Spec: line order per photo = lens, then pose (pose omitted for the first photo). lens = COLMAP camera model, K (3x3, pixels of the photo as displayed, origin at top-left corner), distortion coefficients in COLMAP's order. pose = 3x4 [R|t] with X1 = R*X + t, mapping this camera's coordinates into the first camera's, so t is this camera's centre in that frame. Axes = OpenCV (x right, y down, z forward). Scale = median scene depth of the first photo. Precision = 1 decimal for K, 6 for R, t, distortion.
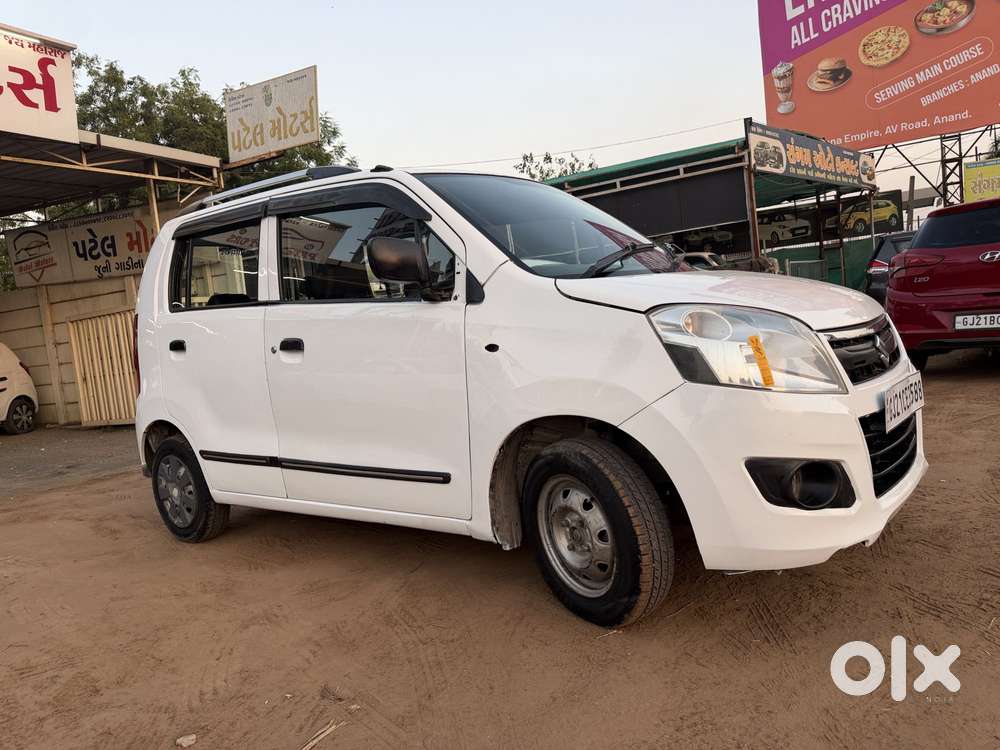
lens RADIAL K [[715.2, 0, 497.3], [0, 715.2, 371.4], [0, 0, 1]] dist [0.022182, -0.024953]
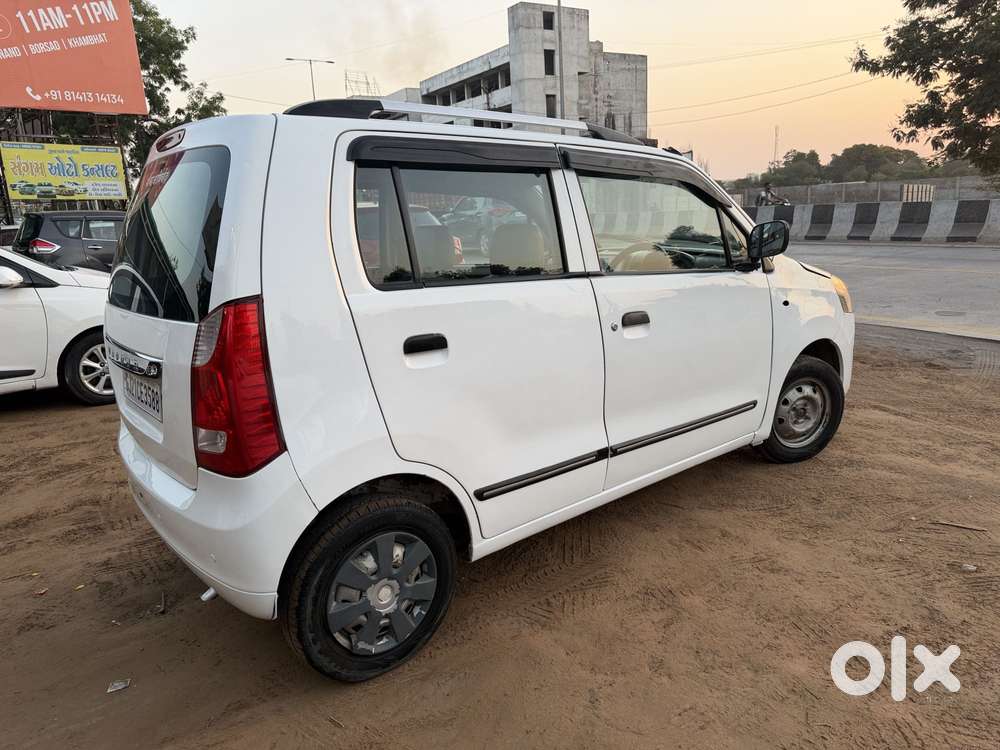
lens RADIAL K [[715.2, 0, 497.3], [0, 715.2, 371.4], [0, 0, 1]] dist [0.022182, -0.024953]
pose [[0.218842, -0.119650, 0.968397, -0.533143], [0.101671, 0.989847, 0.099324, -0.034536], [-0.970449, 0.076722, 0.228785, 0.413927]]
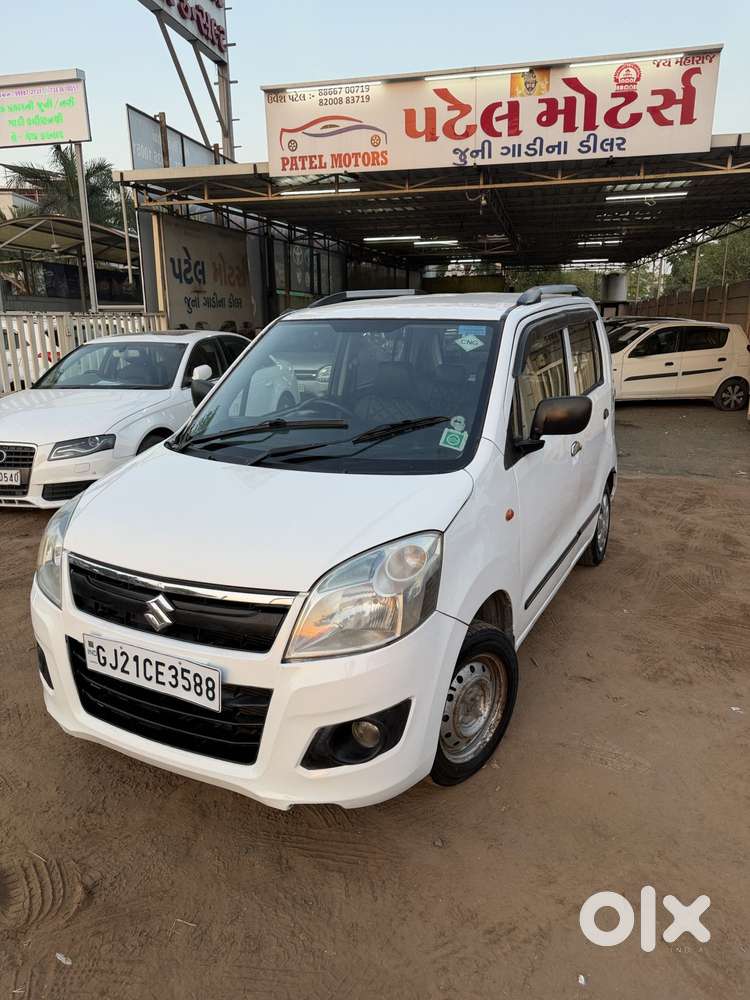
lens RADIAL K [[715.2, 0, 377.1], [0, 715.2, 496.1], [0, 0, 1]] dist [0.022182, -0.024953]
pose [[0.195099, 0.341737, -0.919322, 0.458824], [-0.089865, 0.939619, 0.330211, -0.164569], [0.976658, 0.018191, 0.214029, 0.359395]]
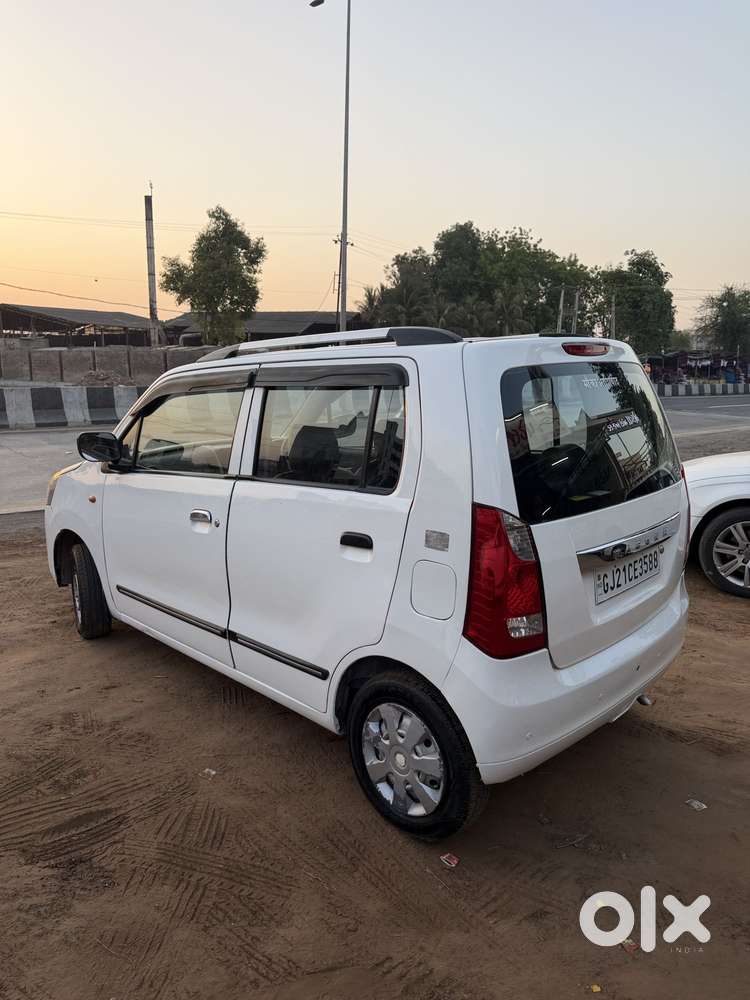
lens RADIAL K [[707.6, 0, 375.0], [0, 707.6, 500.0], [0, 0, 1]] dist [0.083264, -0.139987]
pose [[-0.988592, 0.088357, 0.121981, -0.151332], [0.116902, 0.960775, 0.251486, -0.154370], [-0.094975, 0.262877, -0.960144, 1.022167]]
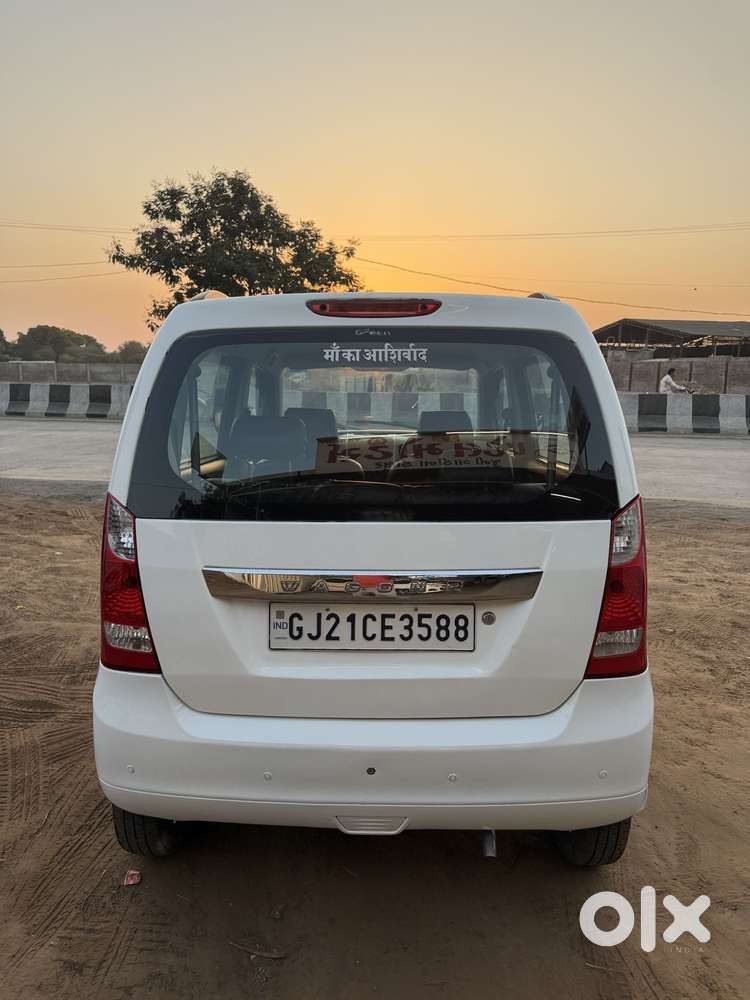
lens RADIAL K [[715.2, 0, 377.1], [0, 715.2, 496.1], [0, 0, 1]] dist [0.022182, -0.024953]
pose [[-0.612775, -0.032377, 0.789594, -0.439916], [0.117939, 0.984224, 0.131886, -0.089544], [-0.781407, 0.173940, -0.599290, 0.806482]]
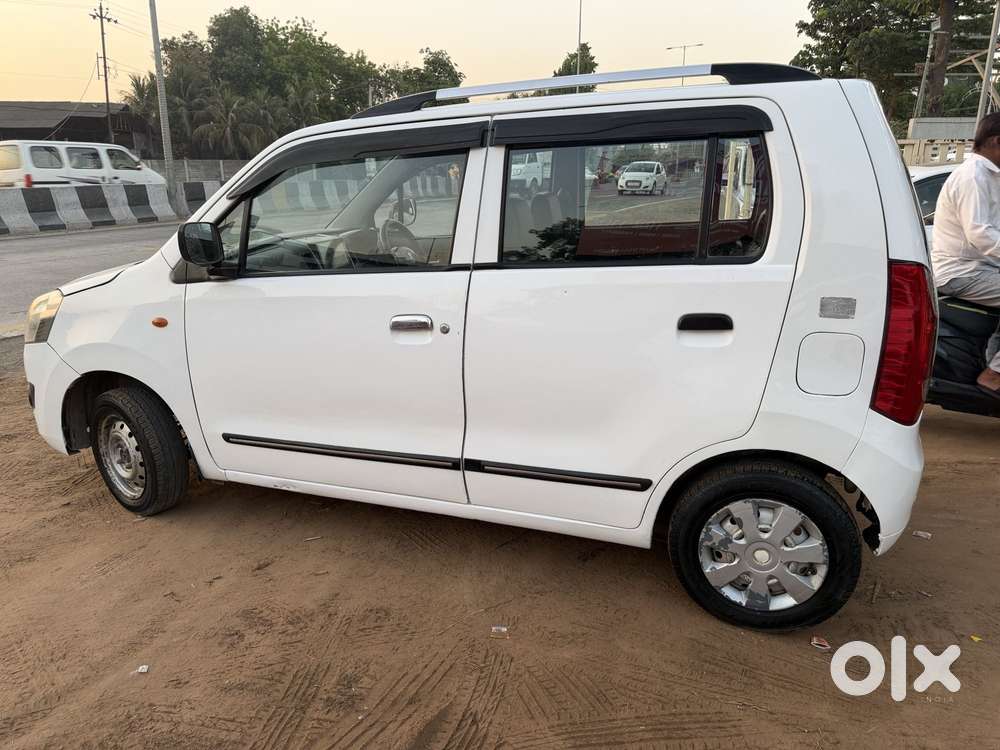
lens RADIAL K [[715.2, 0, 497.3], [0, 715.2, 371.4], [0, 0, 1]] dist [0.022182, -0.024953]
pose [[-0.935140, 0.207272, -0.287317, 0.080749], [0.087035, 0.920548, 0.380811, -0.150961], [0.343420, 0.331105, -0.878881, 0.930704]]
